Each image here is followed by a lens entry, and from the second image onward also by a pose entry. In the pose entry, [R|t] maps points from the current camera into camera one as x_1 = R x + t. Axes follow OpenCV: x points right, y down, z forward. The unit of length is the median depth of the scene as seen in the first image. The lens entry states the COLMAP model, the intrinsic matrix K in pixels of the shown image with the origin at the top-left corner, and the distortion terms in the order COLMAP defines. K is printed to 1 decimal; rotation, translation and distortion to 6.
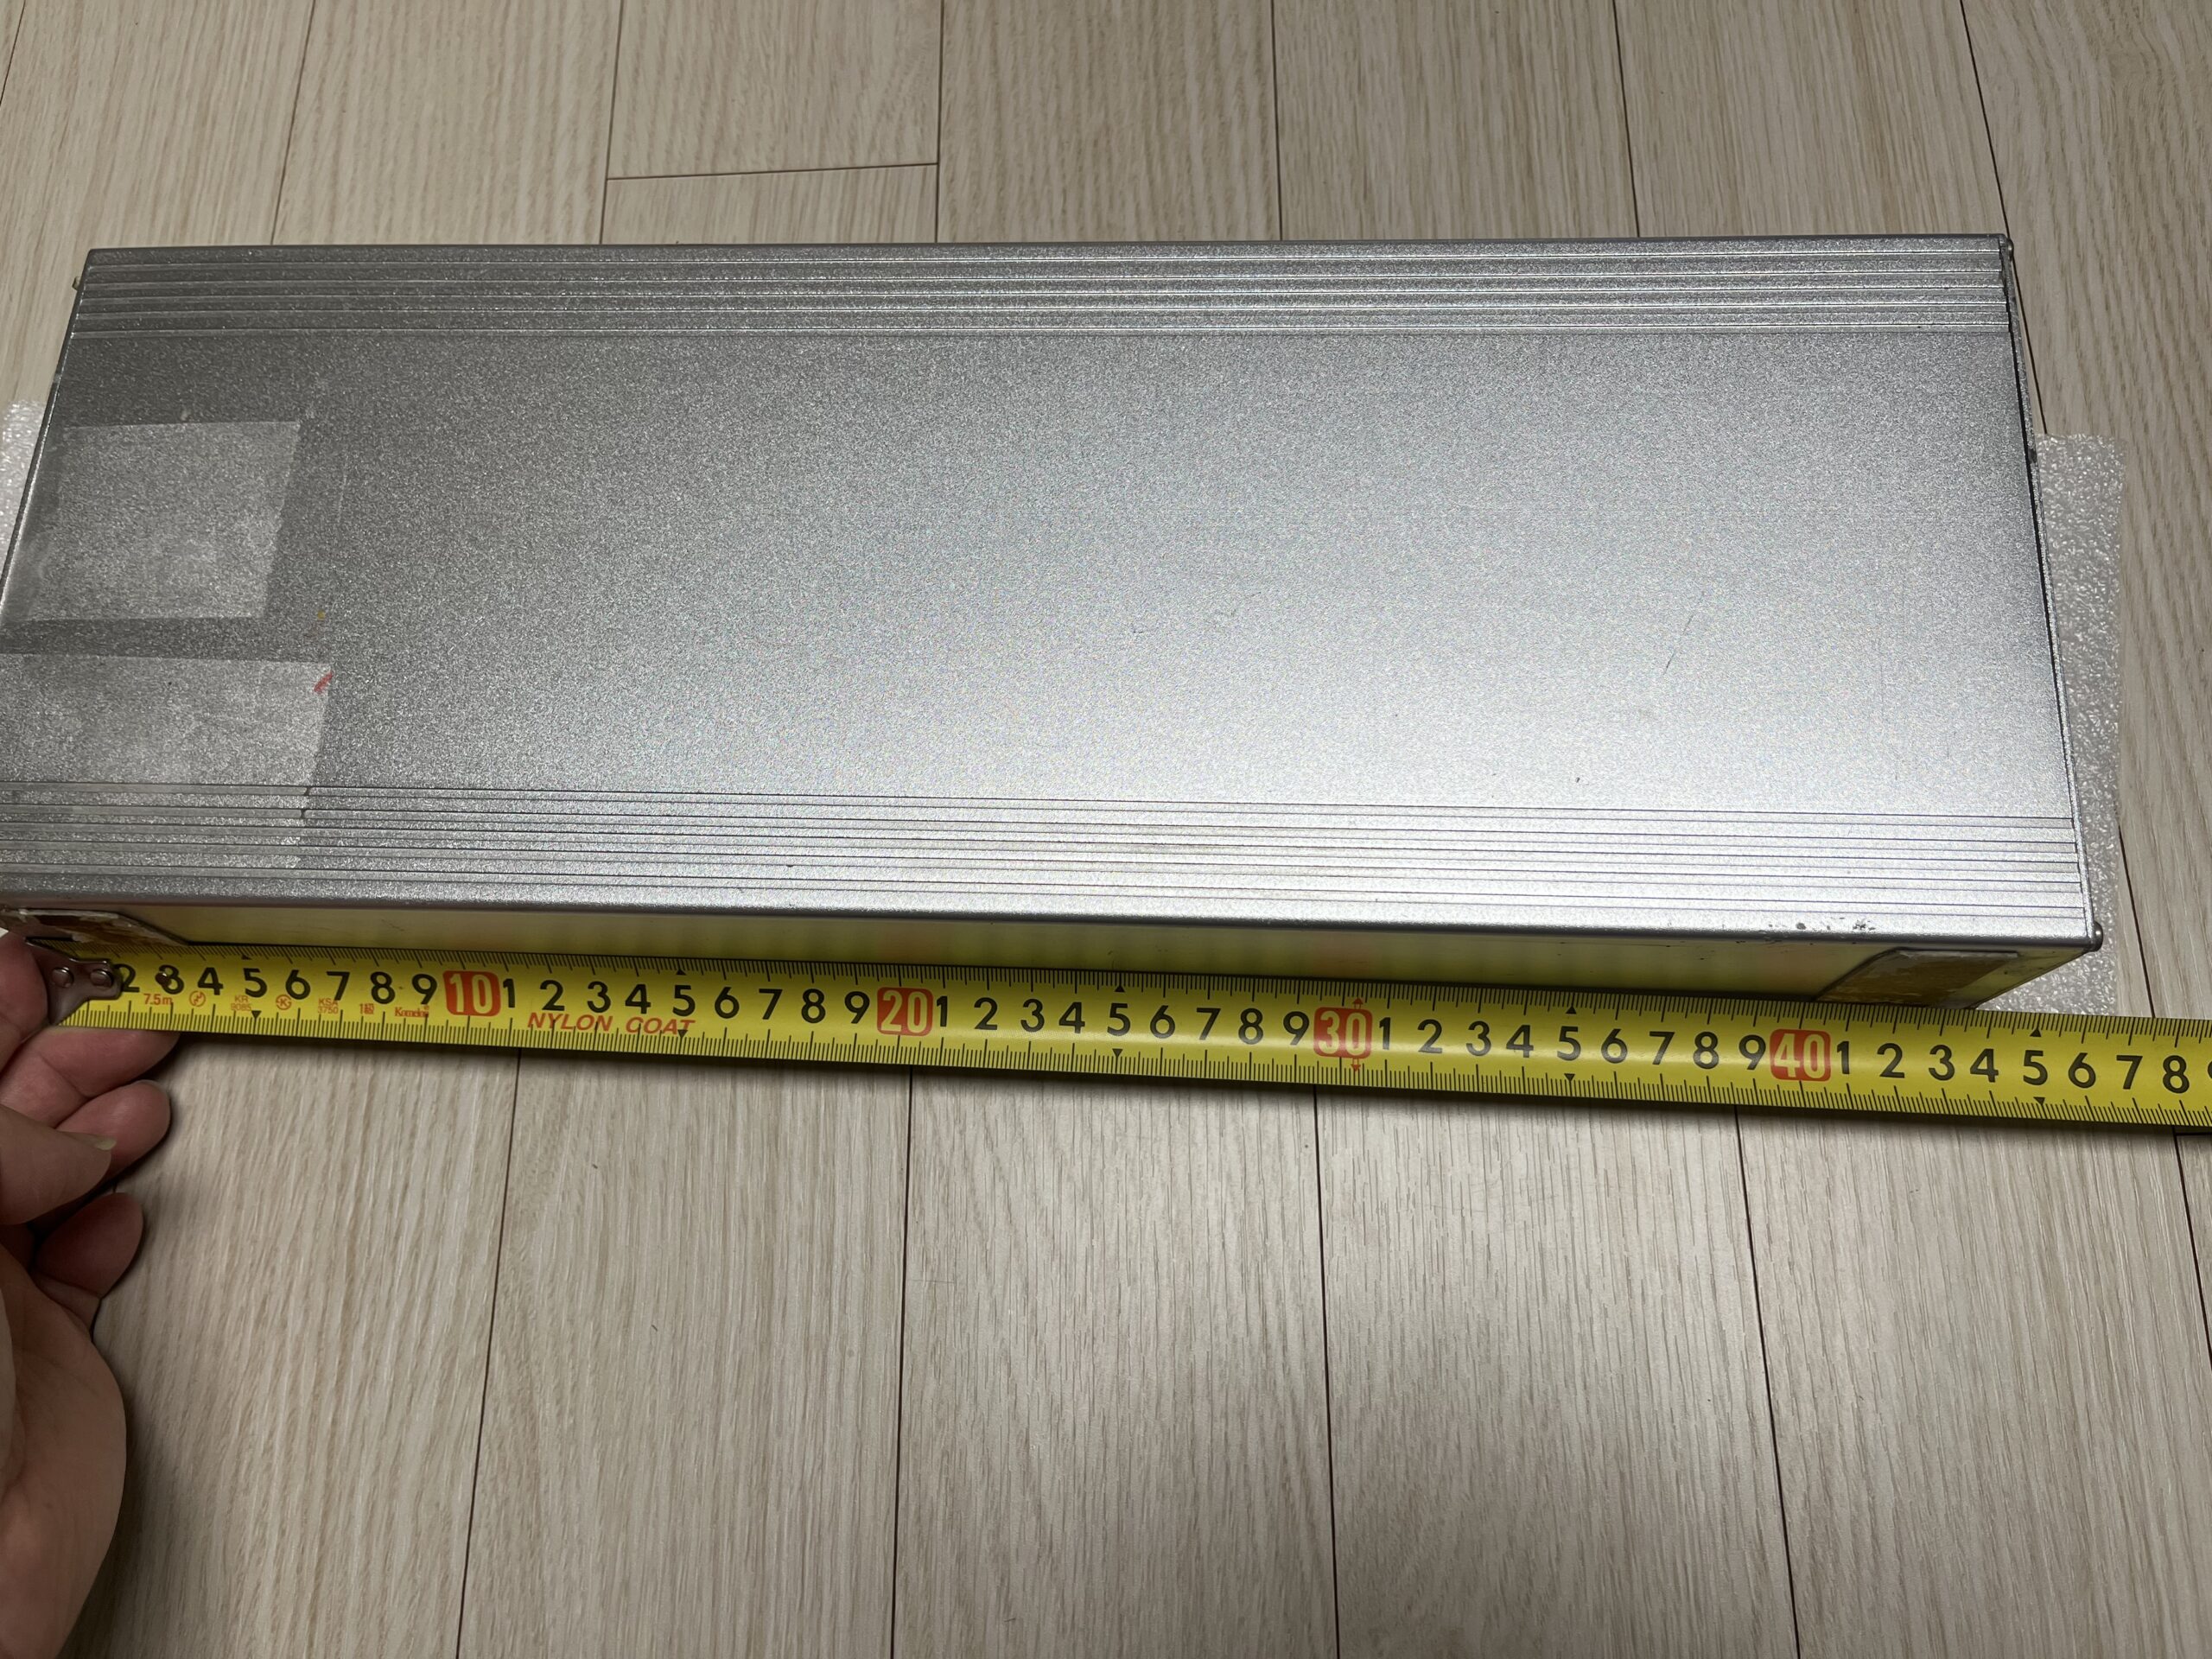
lens RADIAL K [[1665.4, 0, 1090.6], [0, 1665.4, 834.8], [0, 0, 1]] dist [0.029377, -0.076243]
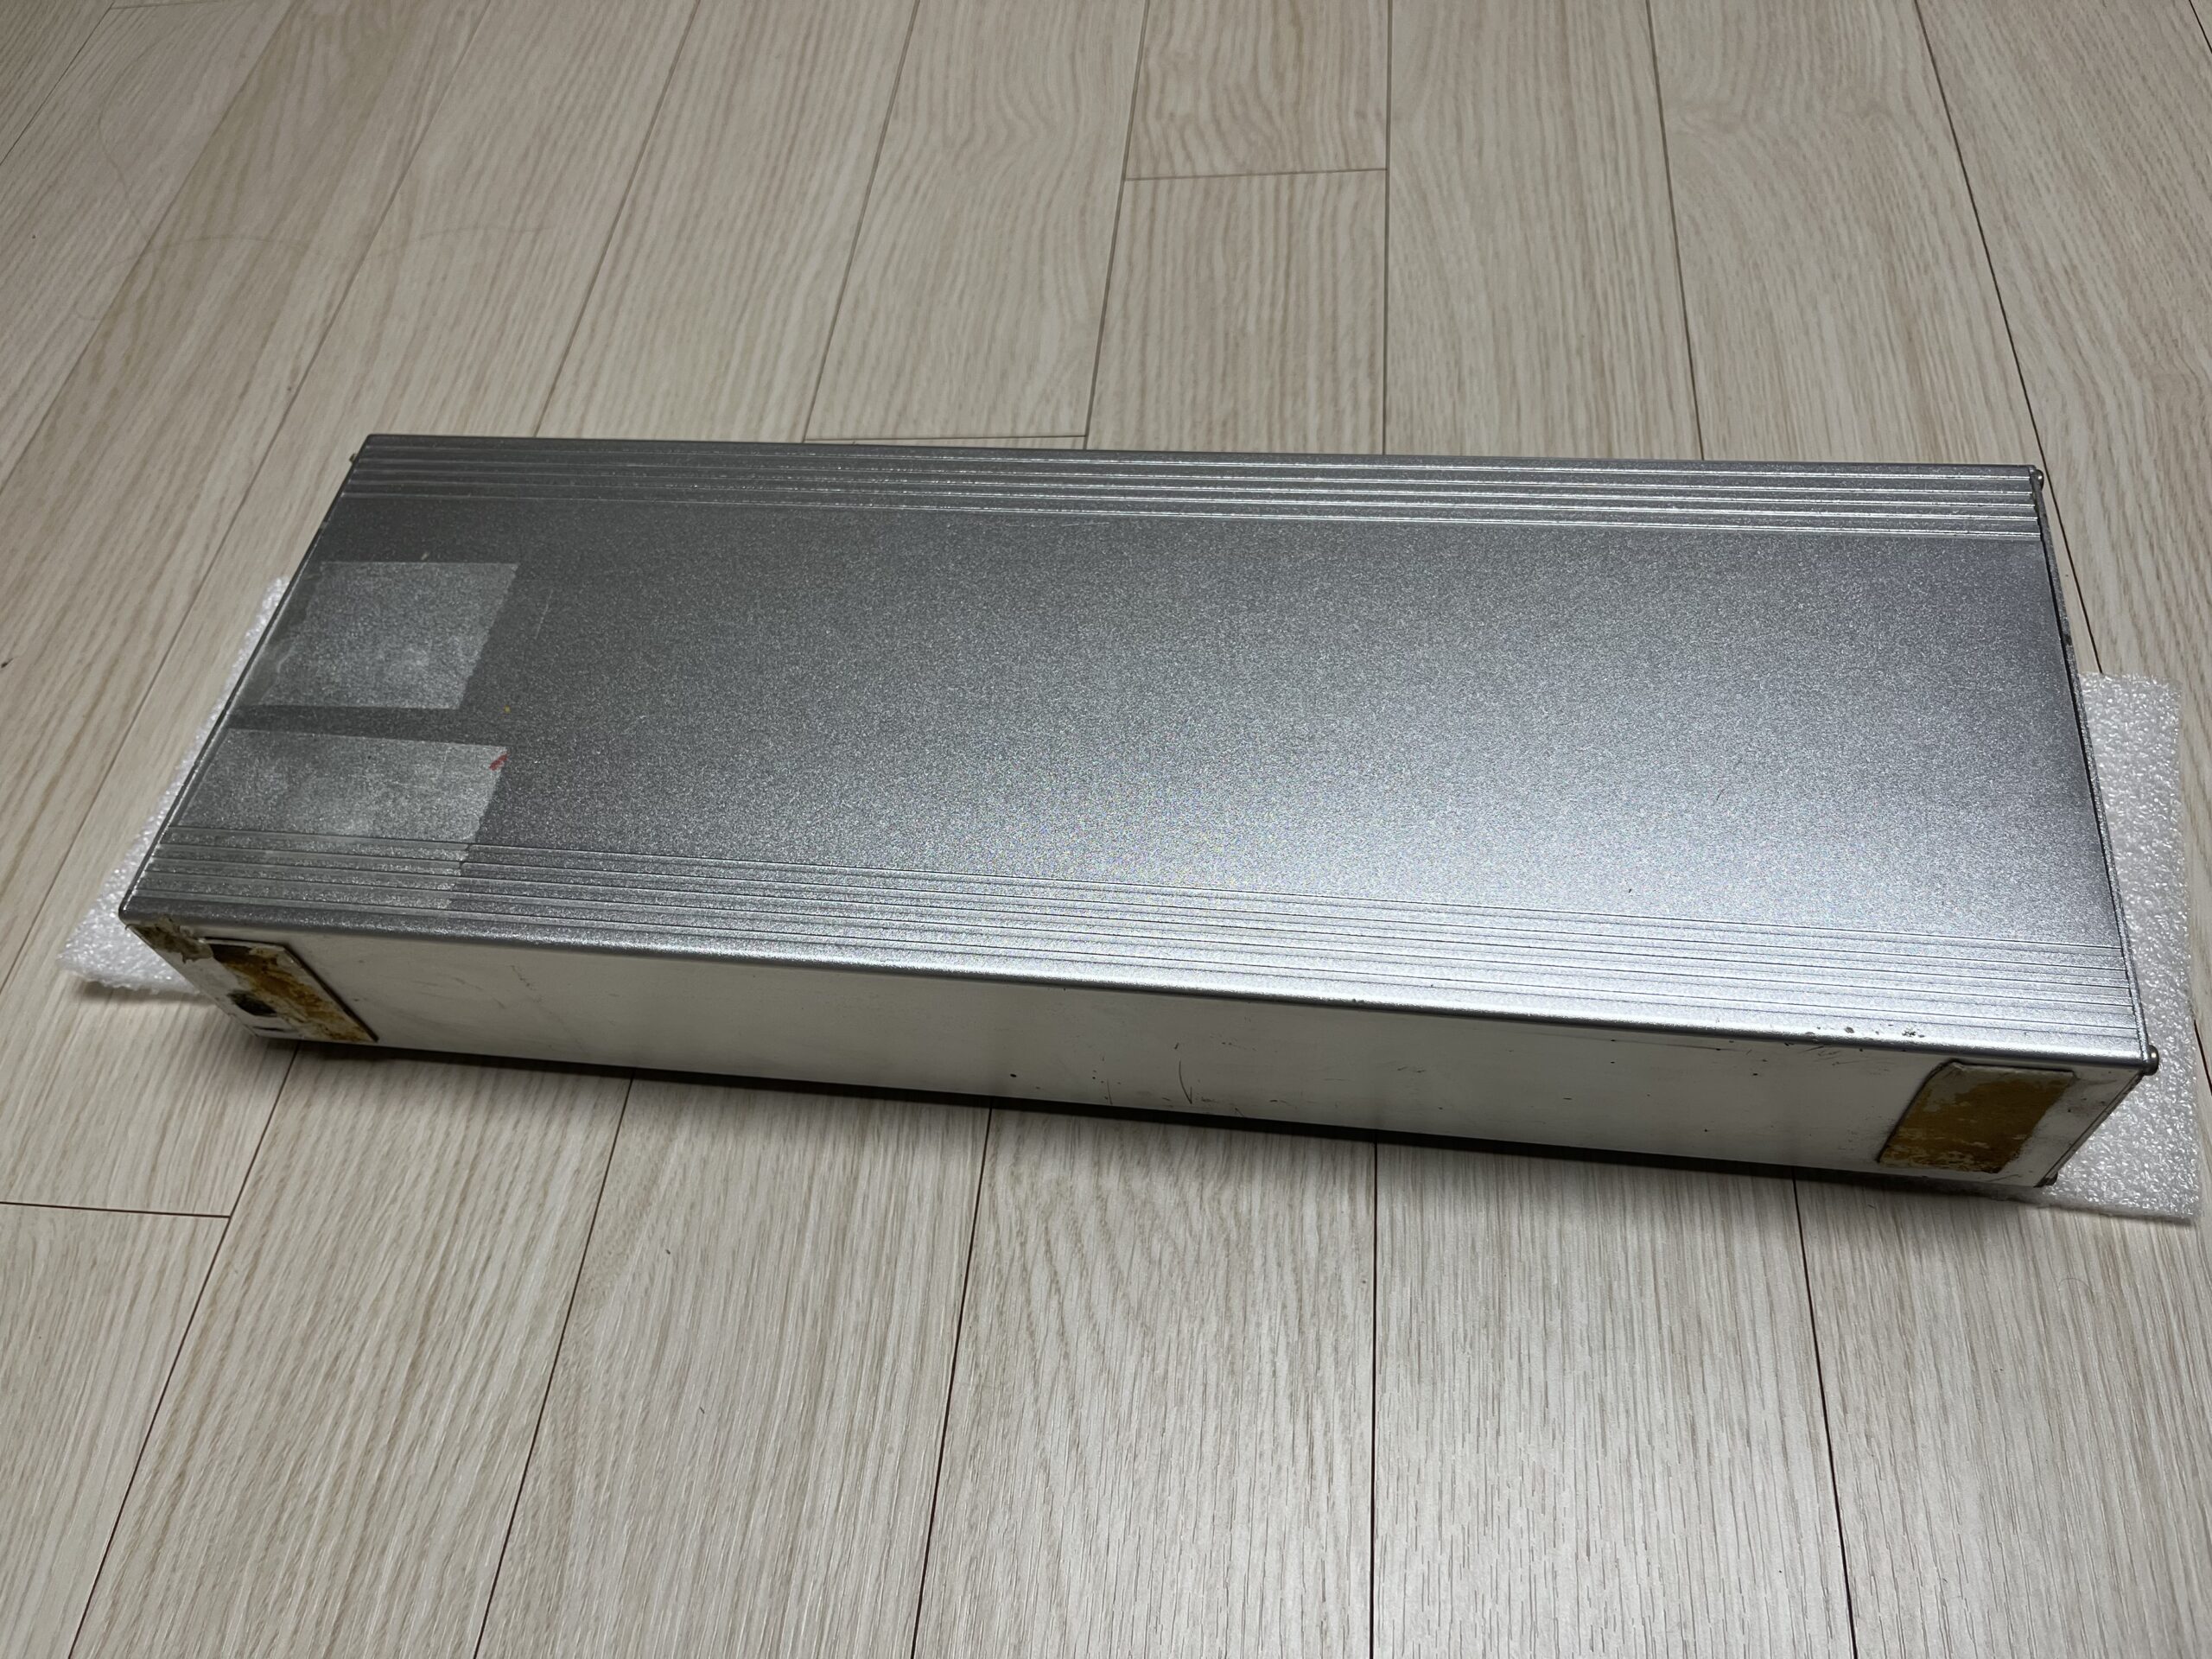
lens RADIAL K [[1657.4, 0, 1082.1], [0, 1657.4, 831.2], [0, 0, 1]] dist [0.014599, -0.052473]
pose [[0.993531, 0.062186, -0.095021, 0.039684], [-0.085003, 0.962089, -0.259150, 0.199900], [0.075303, 0.265551, 0.961151, -0.035635]]
